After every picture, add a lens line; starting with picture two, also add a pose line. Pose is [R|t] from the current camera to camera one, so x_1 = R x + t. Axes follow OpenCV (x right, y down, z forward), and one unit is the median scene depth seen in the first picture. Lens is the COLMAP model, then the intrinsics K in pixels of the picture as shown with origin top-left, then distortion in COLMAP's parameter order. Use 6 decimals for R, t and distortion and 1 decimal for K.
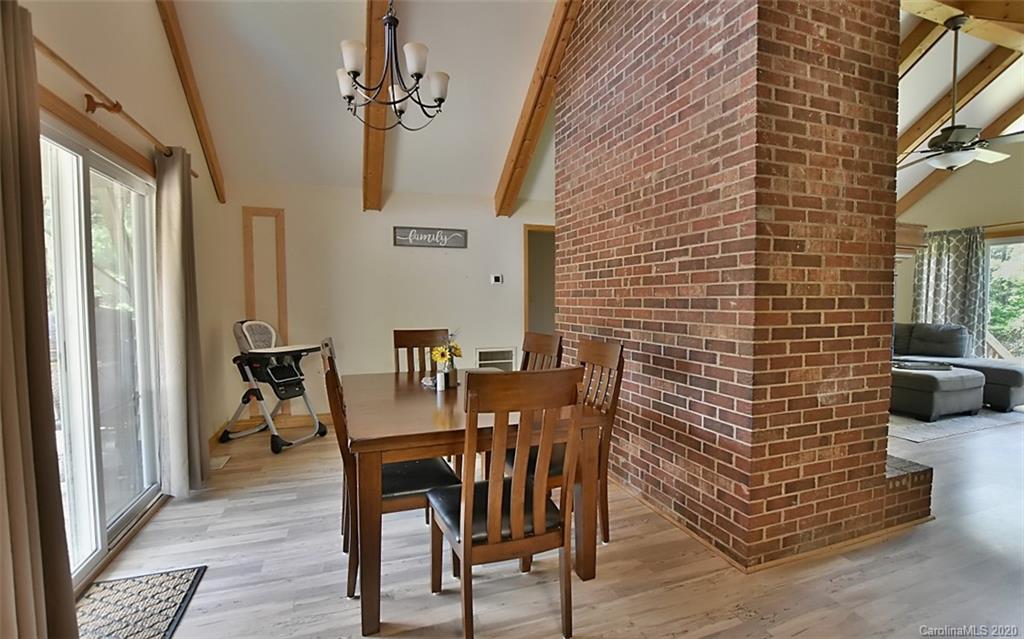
lens RADIAL K [[464.5, 0, 509.6], [0, 464.5, 322.9], [0, 0, 1]] dist [-0.028697, 0.003375]
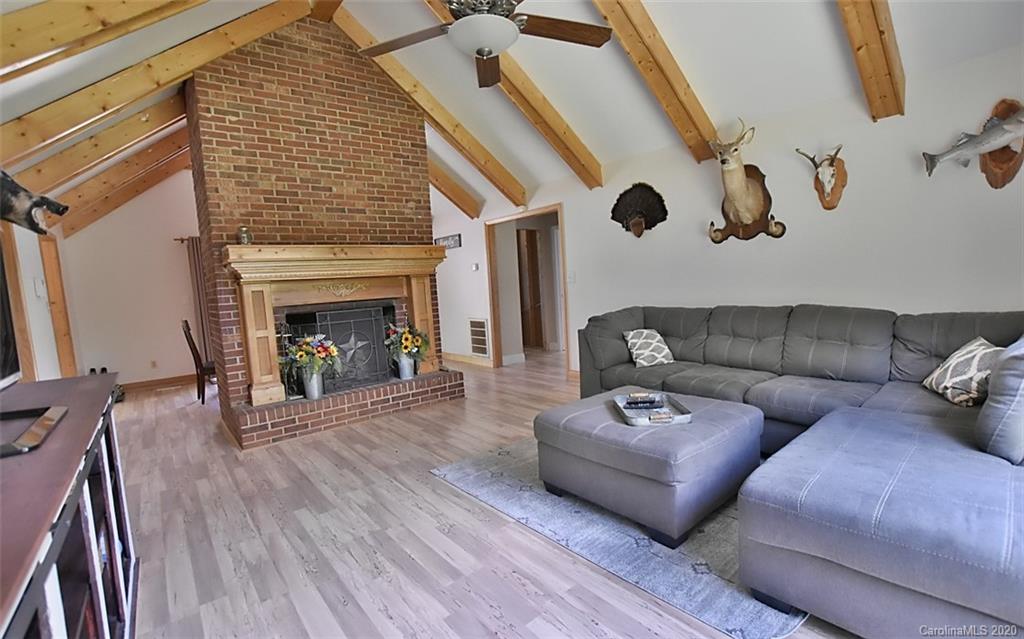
lens RADIAL K [[464.5, 0, 508.9], [0, 464.5, 320.8], [0, 0, 1]] dist [-0.028697, 0.003375]
pose [[0.327175, 0.061877, -0.942936, 1.071731], [0.010277, 0.997562, 0.069028, -0.028669], [0.944908, -0.032275, 0.325742, 0.568071]]
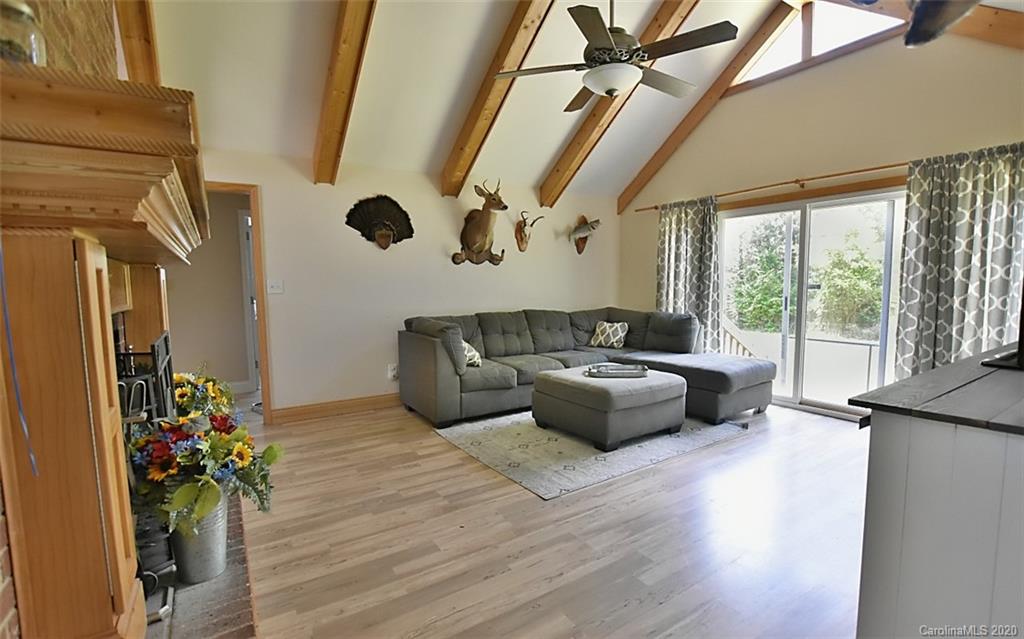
lens RADIAL K [[464.5, 0, 517.7], [0, 464.5, 324.3], [0, 0, 1]] dist [-0.028697, 0.003375]
pose [[0.969916, -0.026357, 0.242009, 0.451591], [0.017798, 0.999139, 0.037484, -0.012861], [-0.242789, -0.032049, 0.969550, 0.235882]]
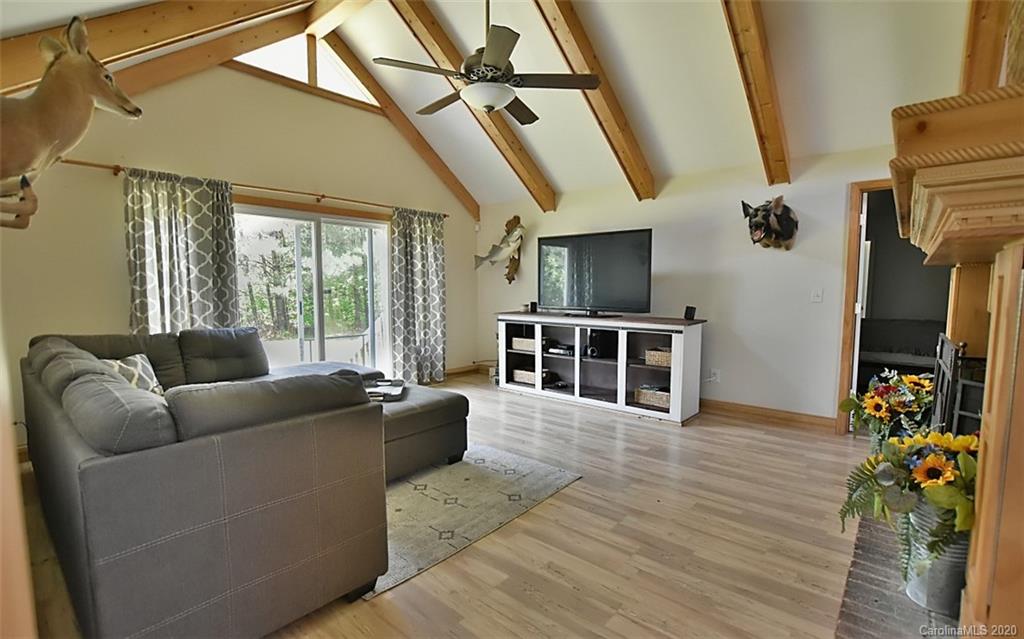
lens RADIAL K [[464.5, 0, 518.1], [0, 464.5, 324.1], [0, 0, 1]] dist [-0.028697, 0.003375]
pose [[-0.506490, -0.064272, 0.859847, 0.196550], [0.046912, 0.993687, 0.101909, -0.047345], [-0.860969, 0.091953, -0.500278, 0.937611]]
